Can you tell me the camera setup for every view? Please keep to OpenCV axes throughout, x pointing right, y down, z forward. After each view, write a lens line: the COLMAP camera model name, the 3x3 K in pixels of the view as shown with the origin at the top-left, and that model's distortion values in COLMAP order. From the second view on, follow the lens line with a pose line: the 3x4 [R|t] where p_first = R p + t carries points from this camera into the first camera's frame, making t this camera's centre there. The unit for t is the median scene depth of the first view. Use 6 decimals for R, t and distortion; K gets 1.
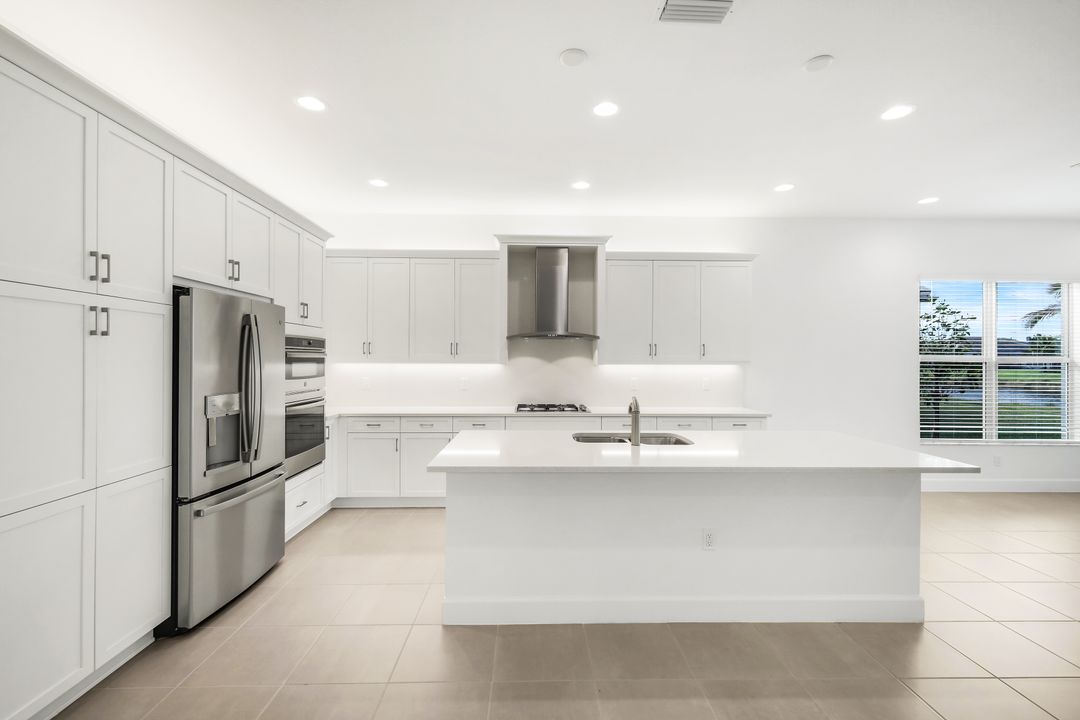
lens RADIAL K [[471.3, 0, 540.0], [0, 471.3, 360.0], [0, 0, 1]] dist [-0.001169, -0.000574]
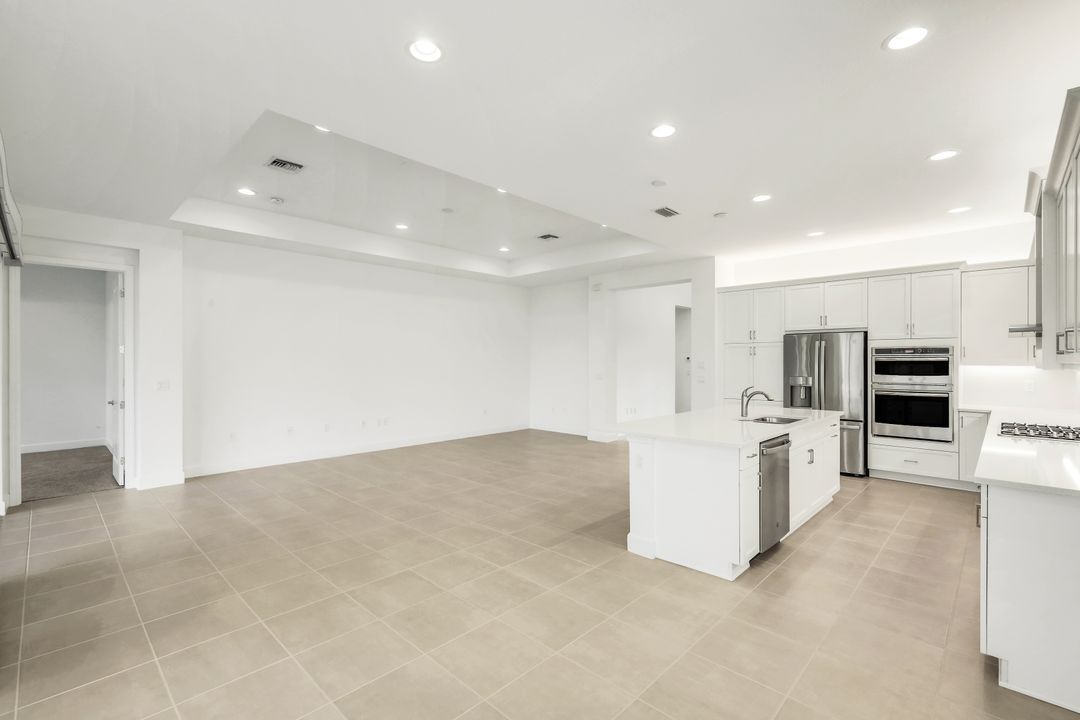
lens RADIAL K [[471.3, 0, 540.0], [0, 471.3, 360.0], [0, 0, 1]] dist [-0.001169, -0.000574]
pose [[-0.702765, -0.007325, -0.711384, 1.248583], [-0.005523, 0.999973, -0.004840, 0.004769], [0.711400, 0.000527, -0.702787, 1.109924]]
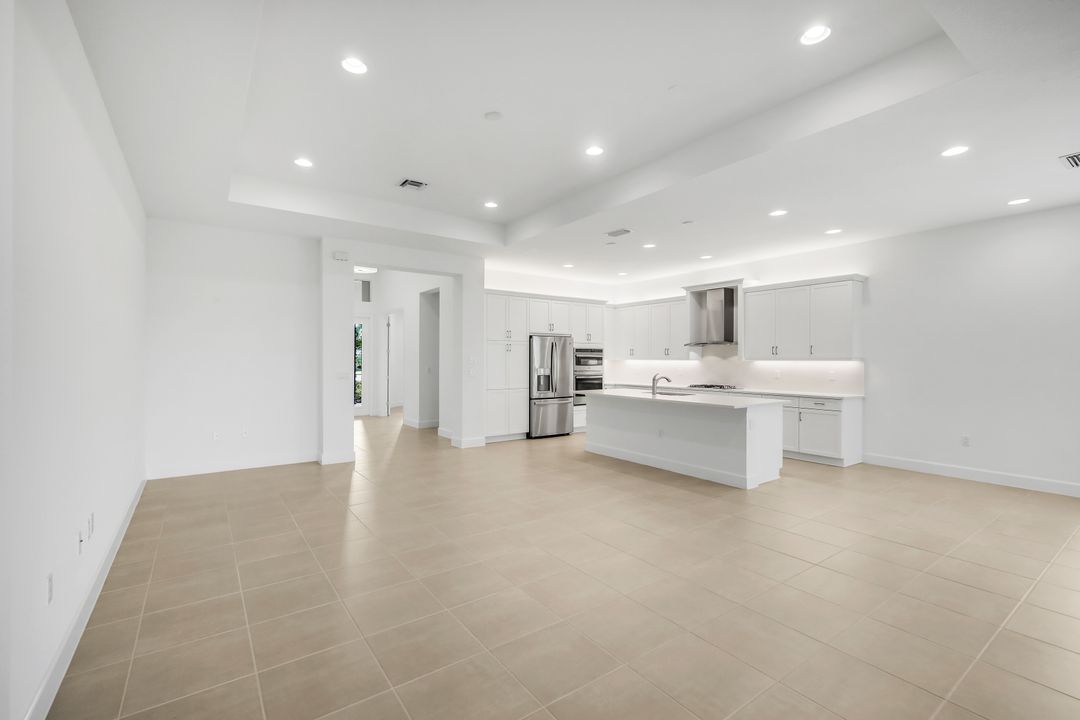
lens RADIAL K [[471.3, 0, 540.0], [0, 471.3, 360.0], [0, 0, 1]] dist [-0.001169, -0.000574]
pose [[0.563942, -0.001182, -0.825814, 1.229889], [-0.002286, 0.999993, -0.002993, 0.017227], [0.825811, 0.003575, 0.563935, -0.511102]]
